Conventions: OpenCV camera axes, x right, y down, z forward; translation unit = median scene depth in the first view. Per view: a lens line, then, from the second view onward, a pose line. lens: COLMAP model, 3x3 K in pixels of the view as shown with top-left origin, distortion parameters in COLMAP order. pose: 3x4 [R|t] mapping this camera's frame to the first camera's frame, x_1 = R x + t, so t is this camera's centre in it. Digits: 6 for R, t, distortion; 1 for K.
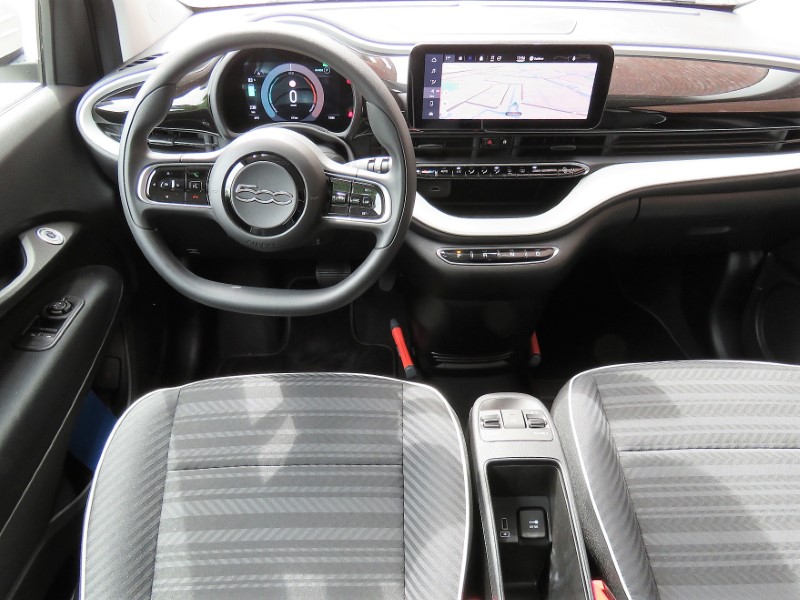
lens RADIAL K [[510.5, 0, 391.7], [0, 510.5, 300.2], [0, 0, 1]] dist [-0.004951, -0.003102]
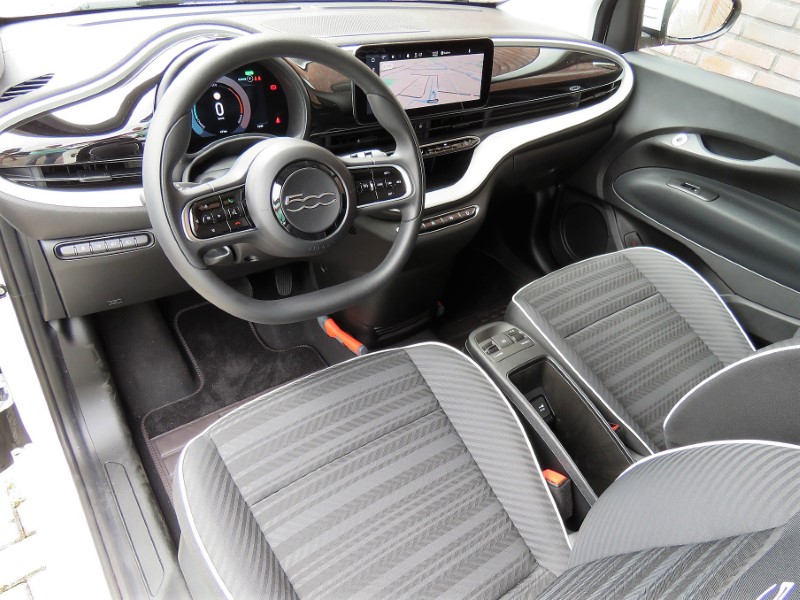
lens RADIAL K [[501.9, 0, 397.9], [0, 501.9, 324.6], [0, 0, 1]] dist [-0.002455, 0.000399]
pose [[0.834072, -0.309650, 0.456553, -0.520441], [0.288028, 0.950284, 0.118321, -0.027299], [-0.470493, 0.032811, 0.881793, 0.012682]]
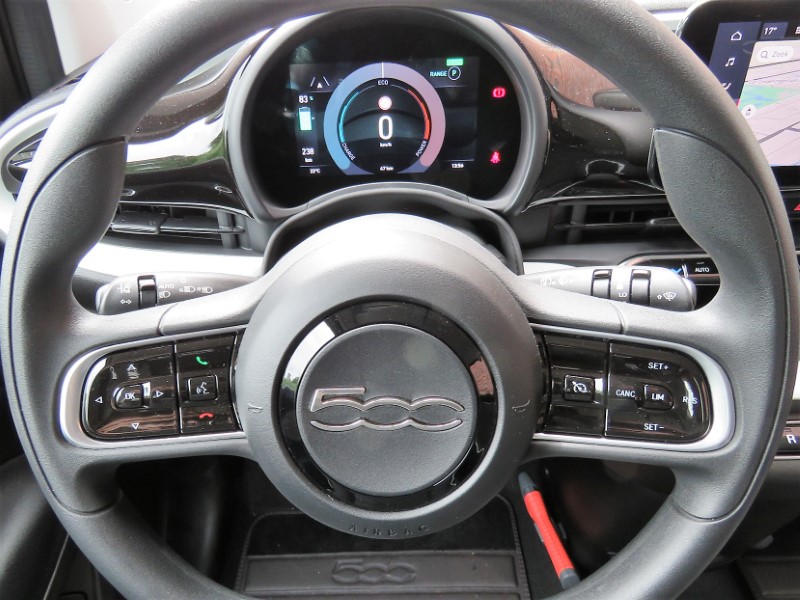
lens RADIAL K [[557.5, 0, 400.5], [0, 557.5, 344.1], [0, 0, 1]] dist [-0.006193, -0.002539]
pose [[0.998930, -0.025471, -0.038608, -0.177956], [0.026154, 0.999509, 0.017267, -0.208769], [0.038149, -0.018258, 0.999105, 0.476510]]
